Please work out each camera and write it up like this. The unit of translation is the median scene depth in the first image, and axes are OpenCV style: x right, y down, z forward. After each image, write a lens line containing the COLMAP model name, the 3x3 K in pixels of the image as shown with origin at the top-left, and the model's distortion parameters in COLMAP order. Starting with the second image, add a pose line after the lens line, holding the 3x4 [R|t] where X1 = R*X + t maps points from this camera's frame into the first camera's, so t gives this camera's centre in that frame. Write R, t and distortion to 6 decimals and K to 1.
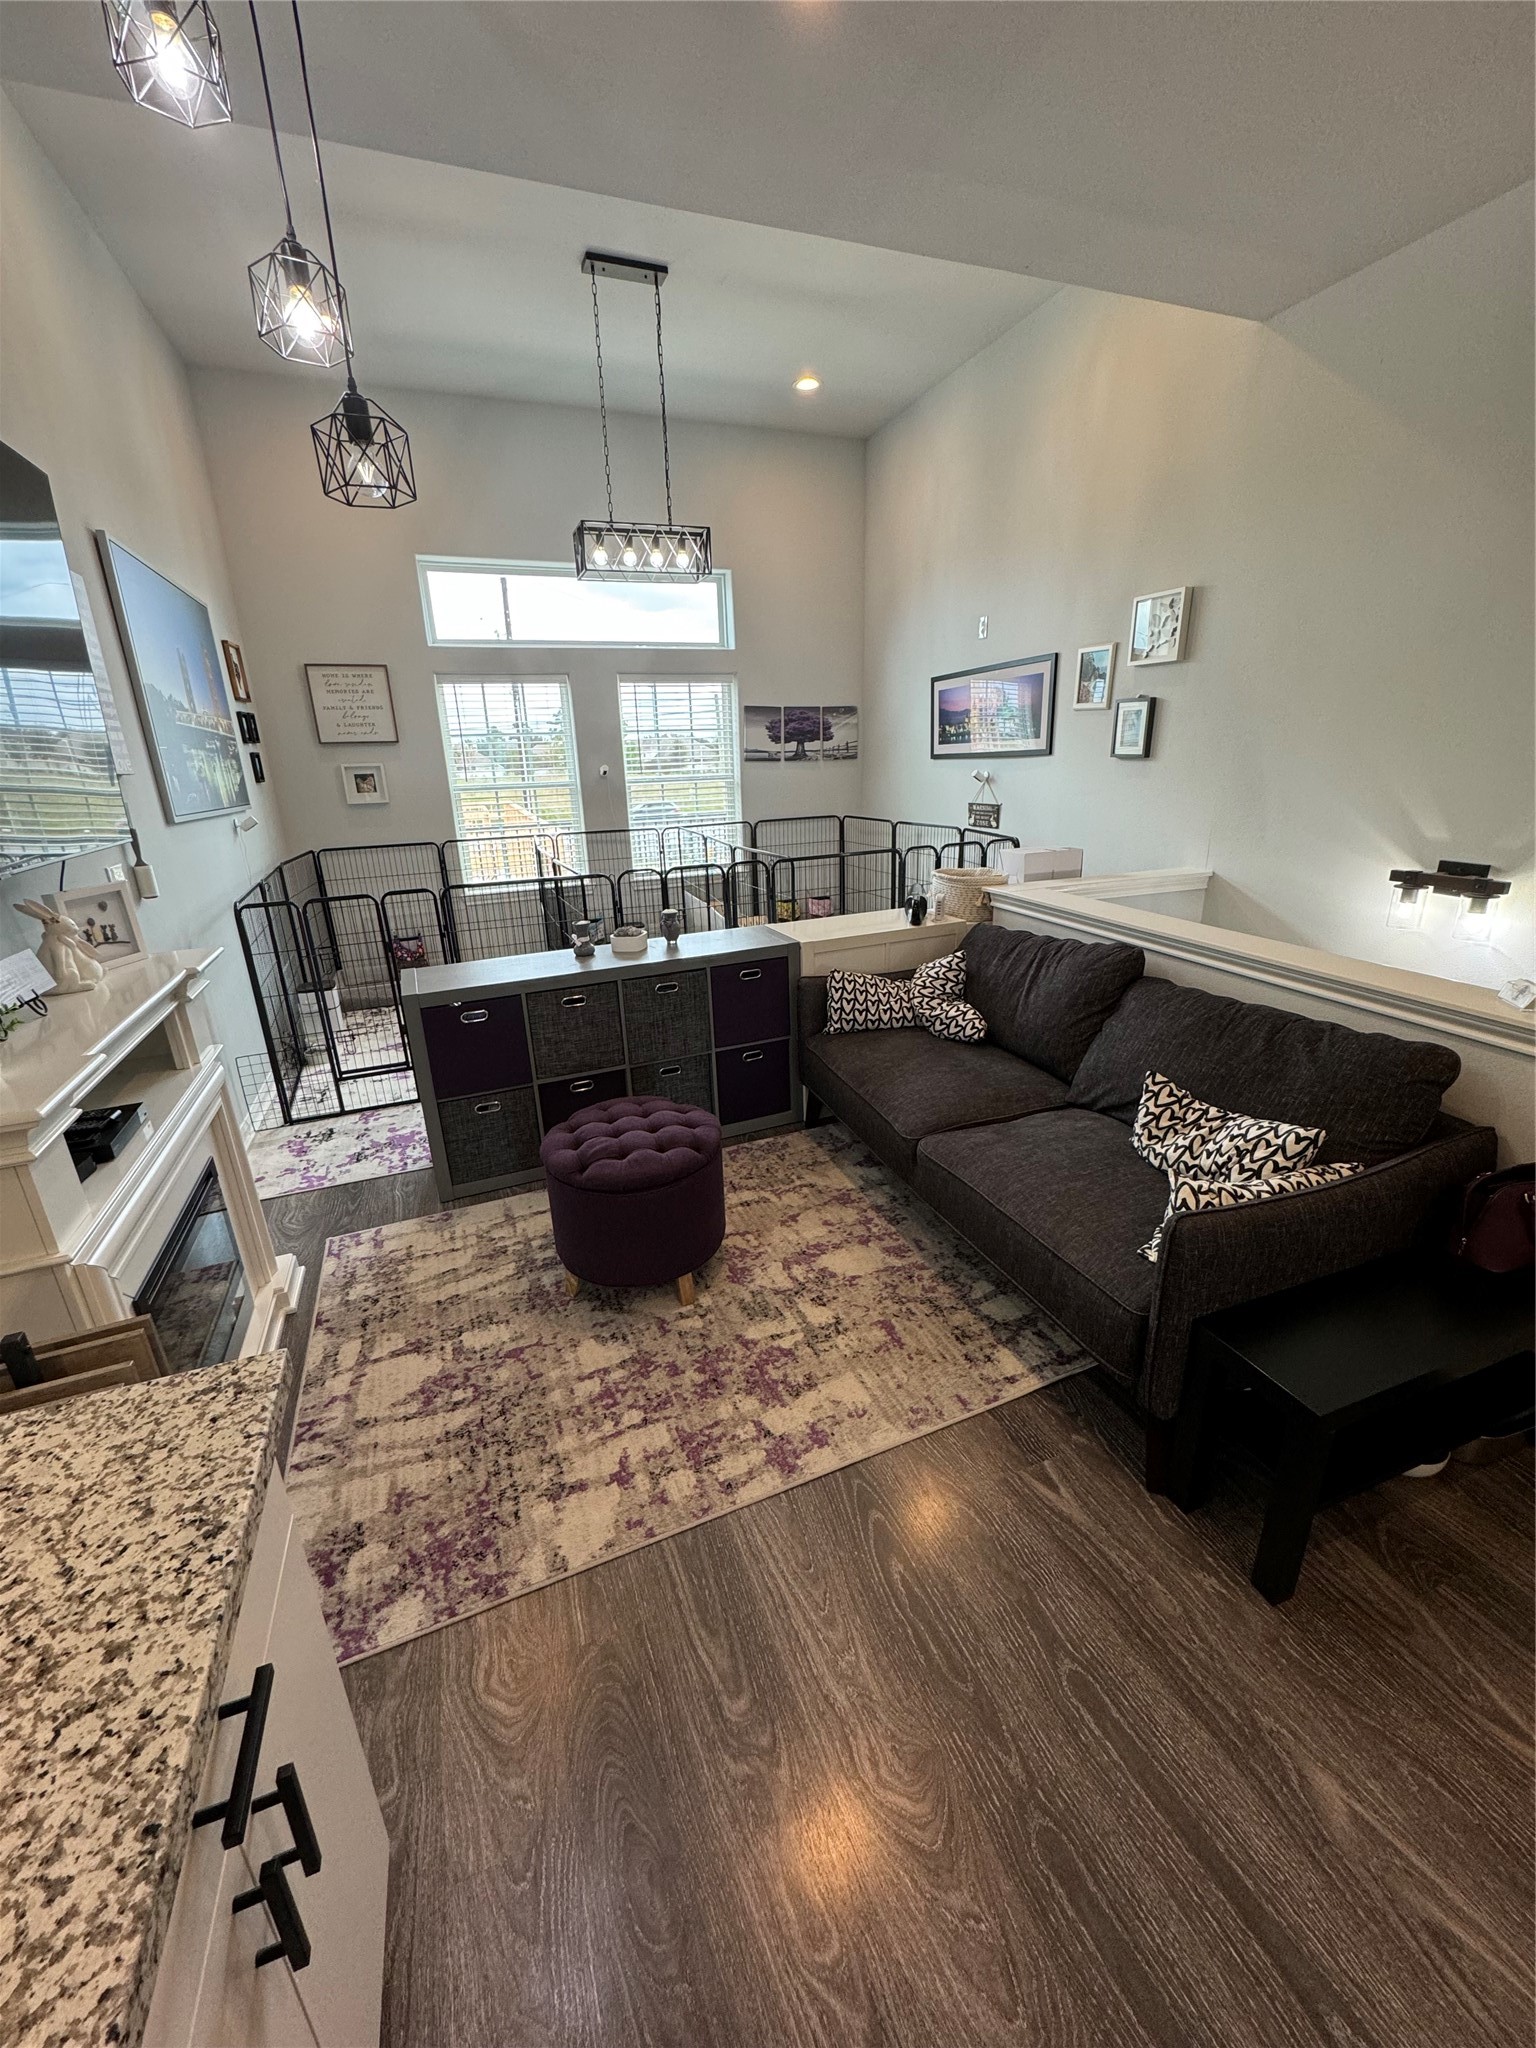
lens RADIAL K [[799.8, 0, 773.2], [0, 799.8, 1013.8], [0, 0, 1]] dist [-0.000967, 0.000115]
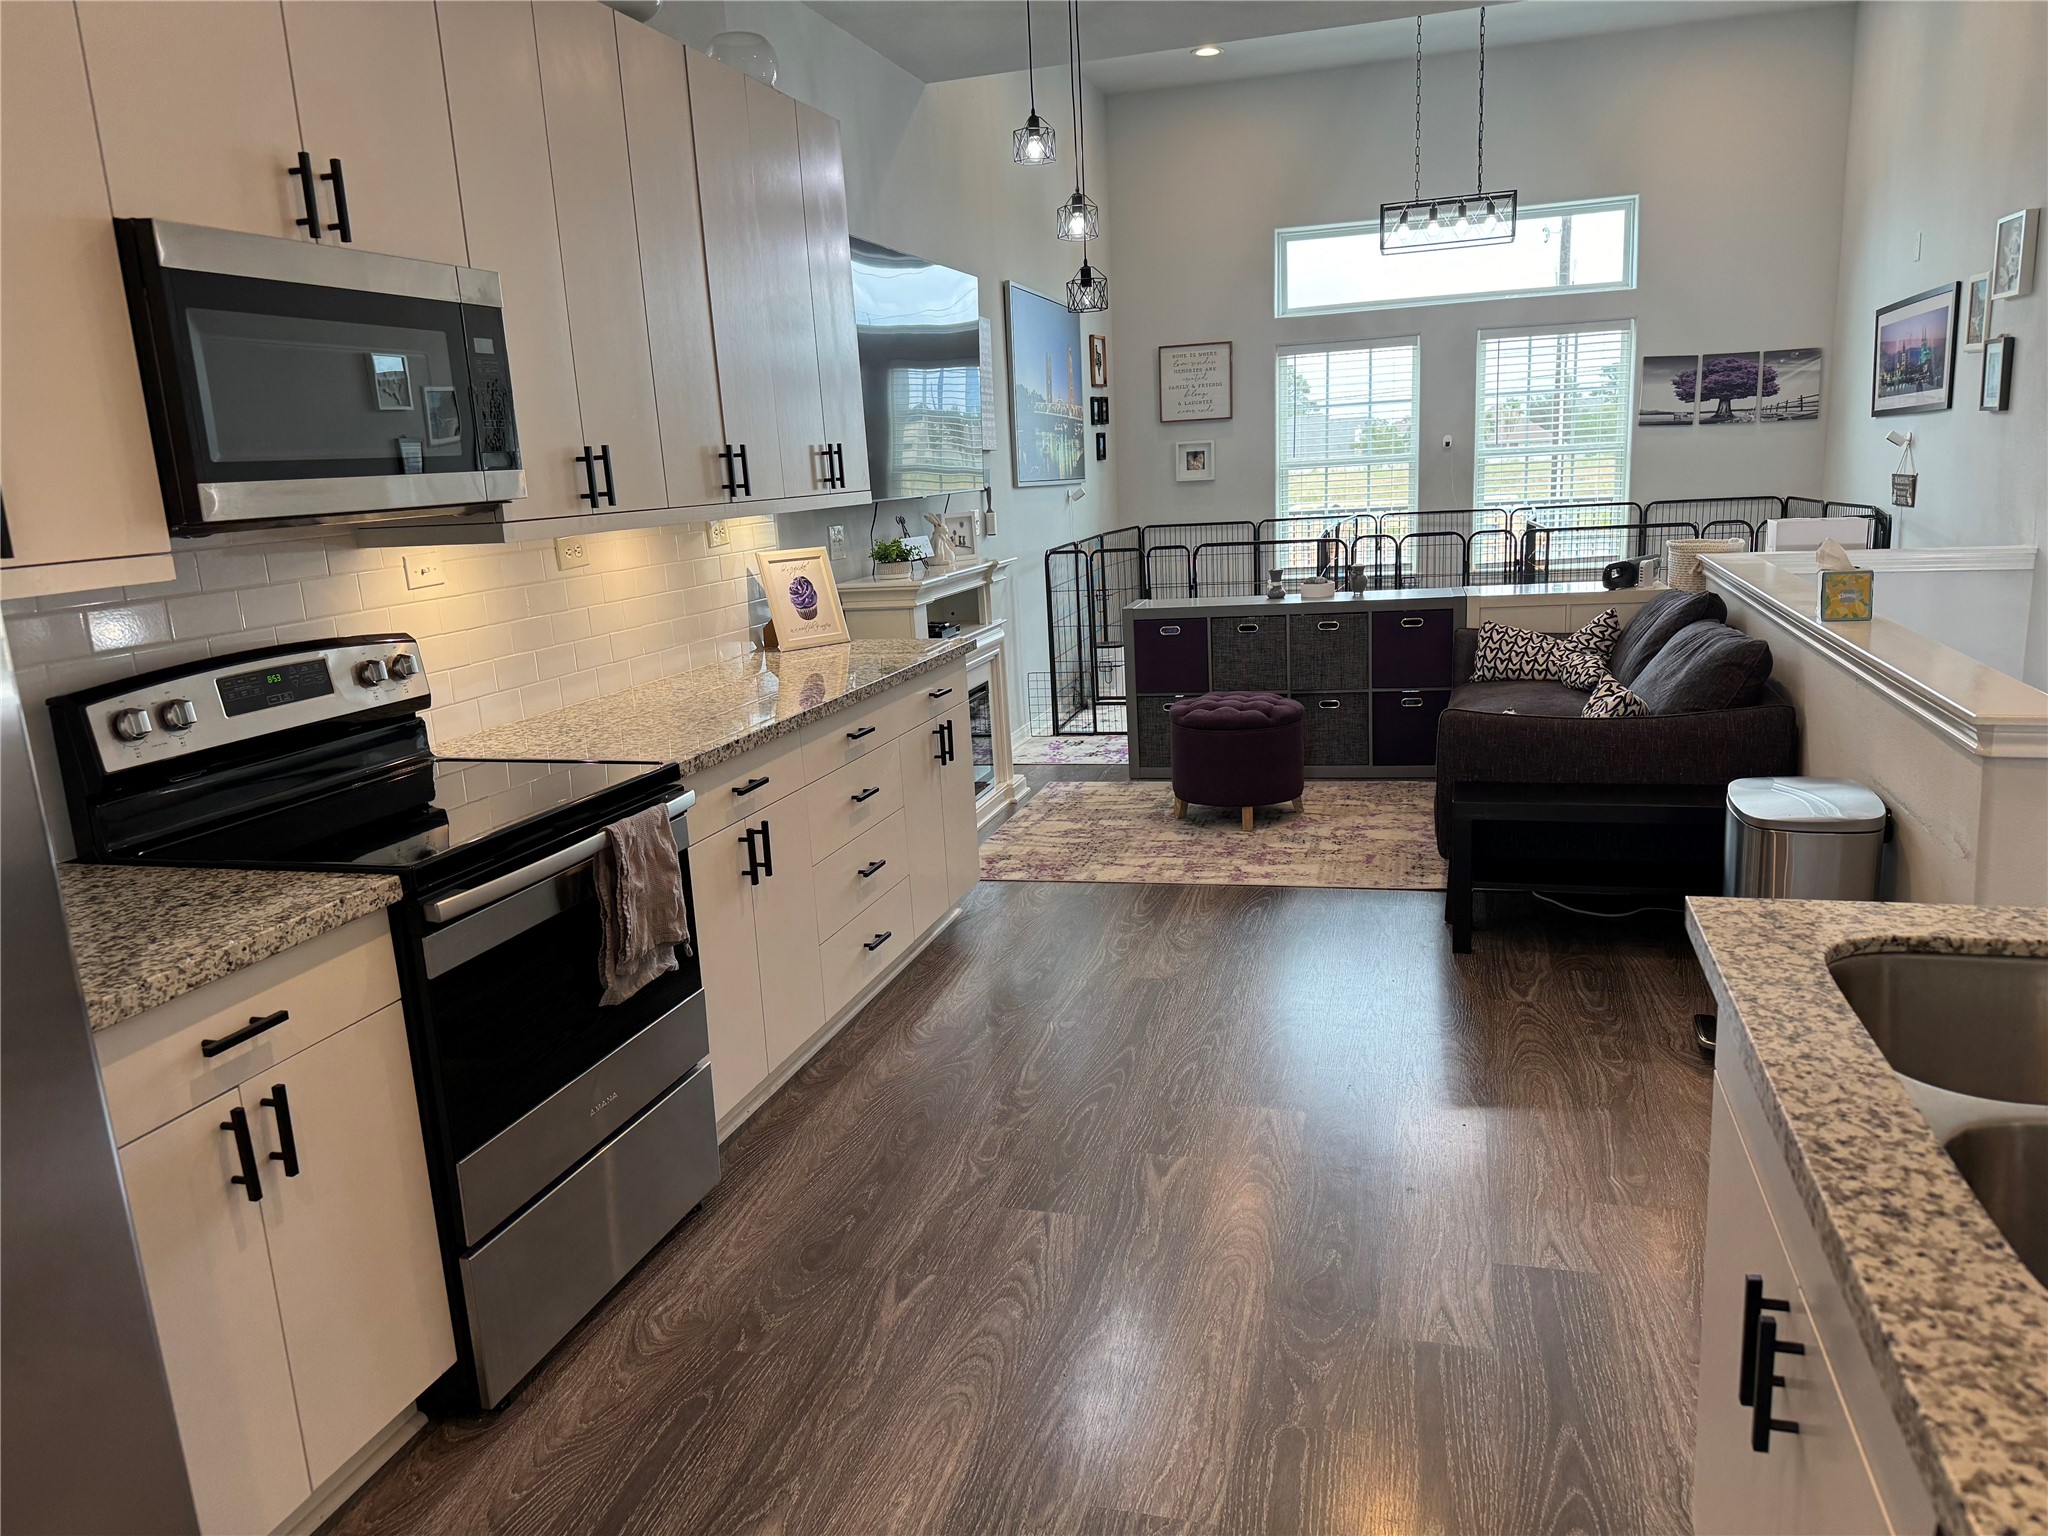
lens RADIAL K [[1407.1, 0, 1024.0], [0, 1407.1, 768.0], [0, 0, 1]] dist [0.006149, -0.053053]
pose [[0.782614, 0.116613, -0.611488, 0.629268], [-0.162134, 0.986579, -0.019362, 0.225431], [0.601023, 0.114296, 0.791017, -0.668188]]
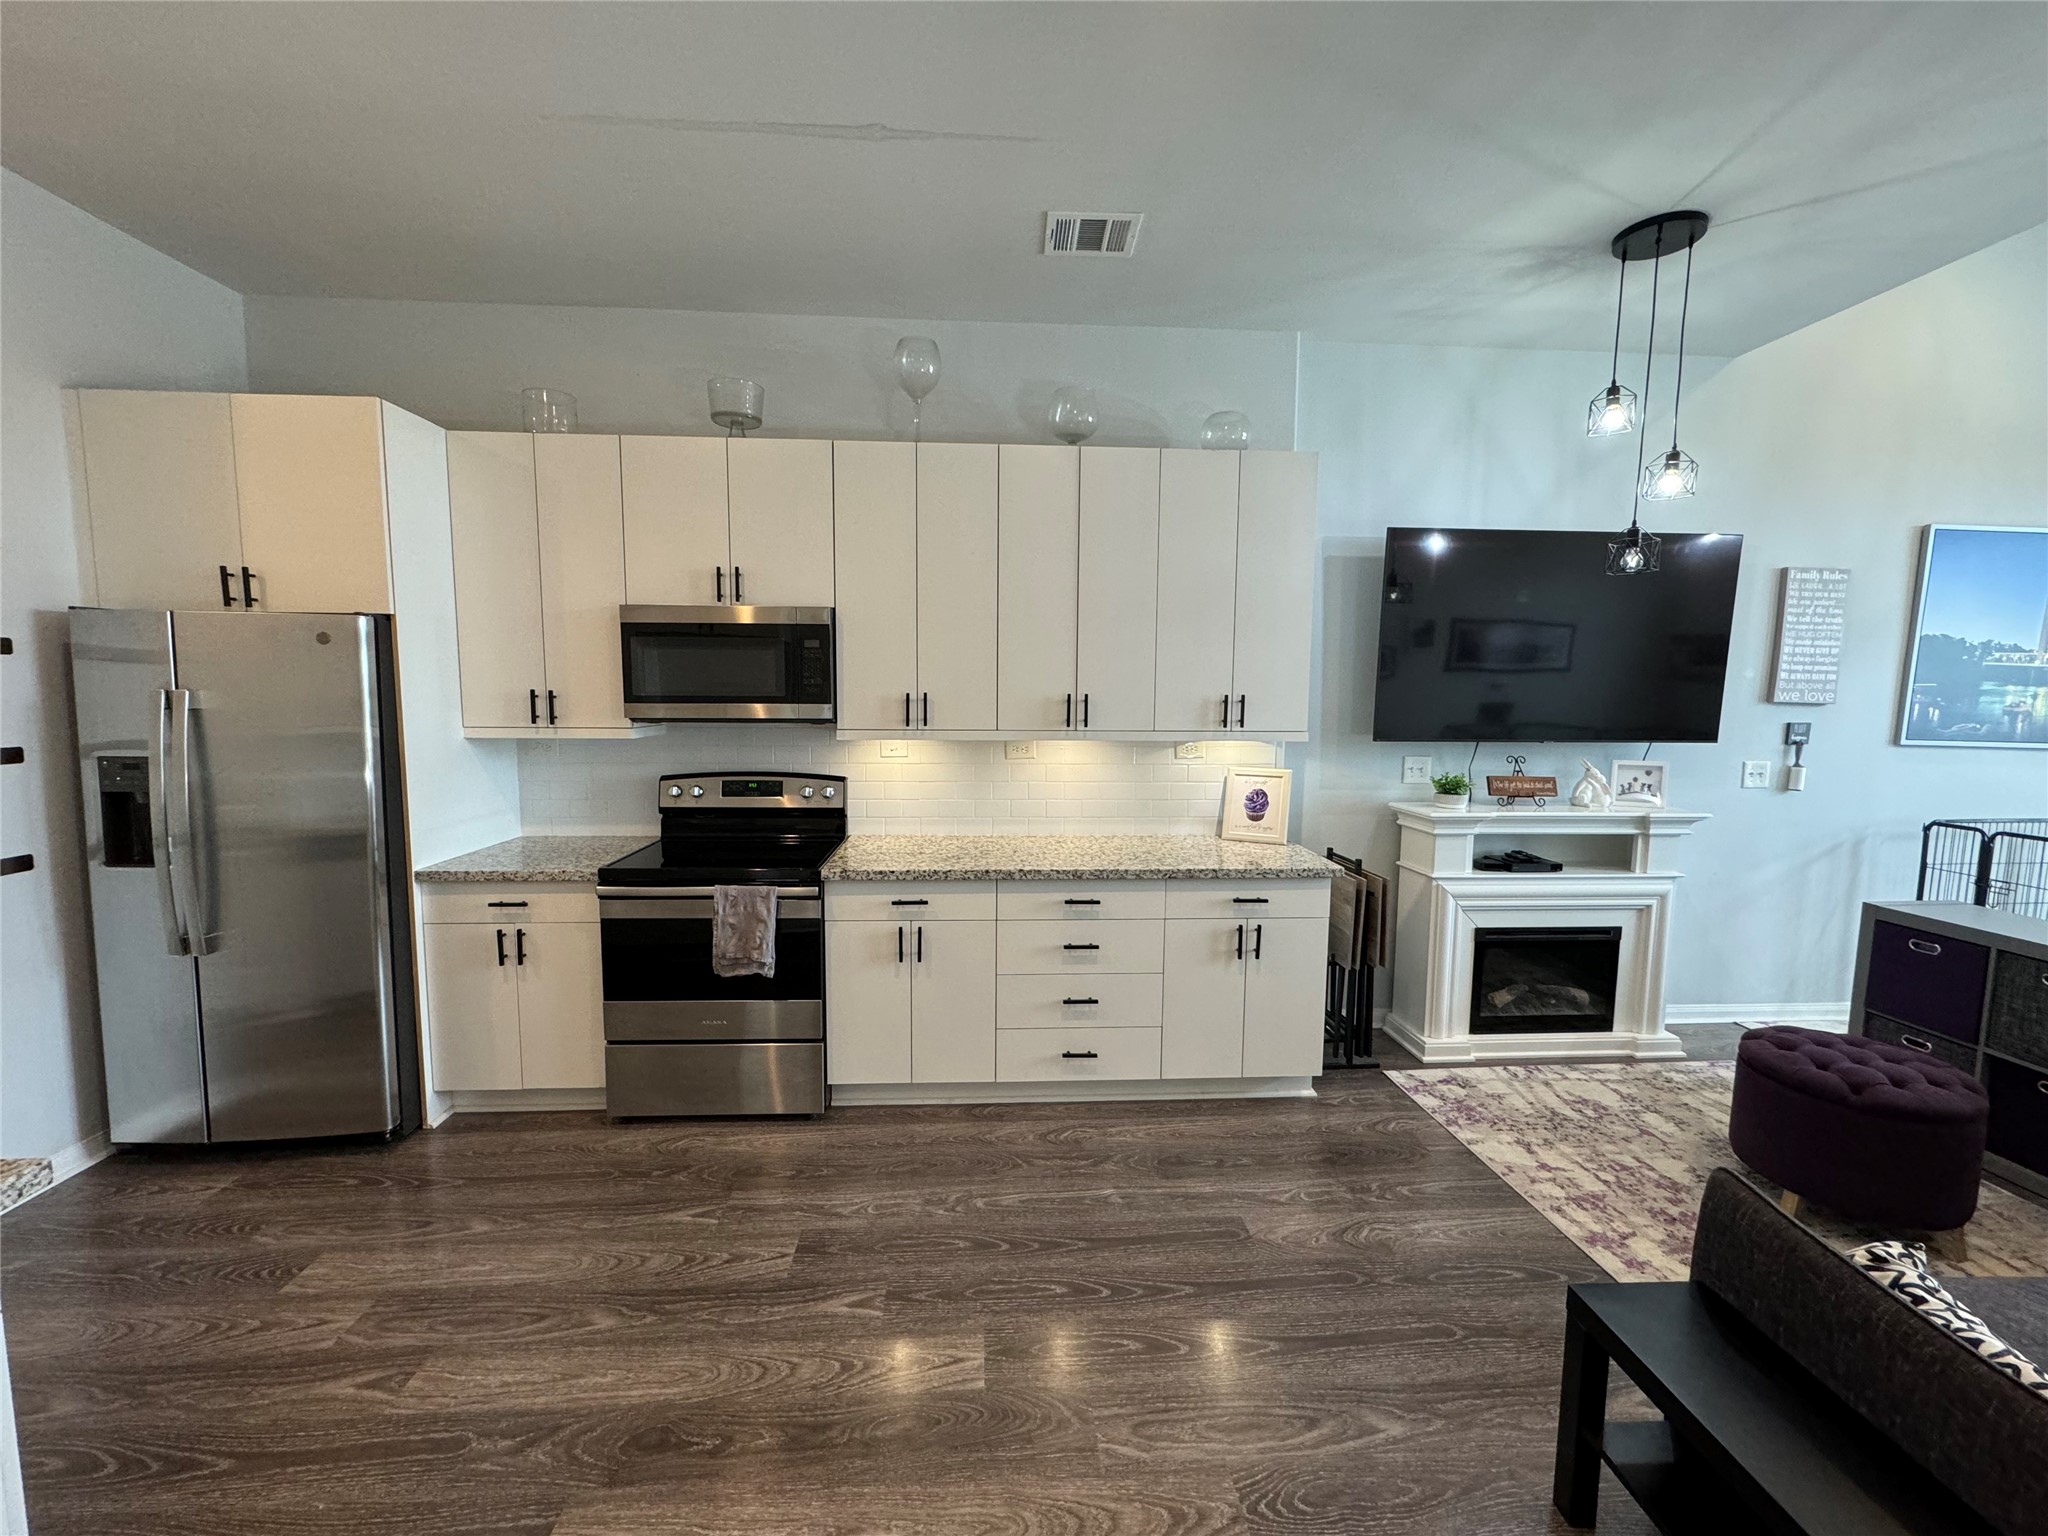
lens RADIAL K [[811.2, 0, 1016.2], [0, 811.2, 757.8], [0, 0, 1]] dist [-0.001138, 0.000297]
pose [[-0.323424, 0.106220, -0.940273, 0.678659], [-0.292944, 0.933623, 0.206232, -0.066911], [0.899767, 0.342148, -0.270840, 0.128619]]
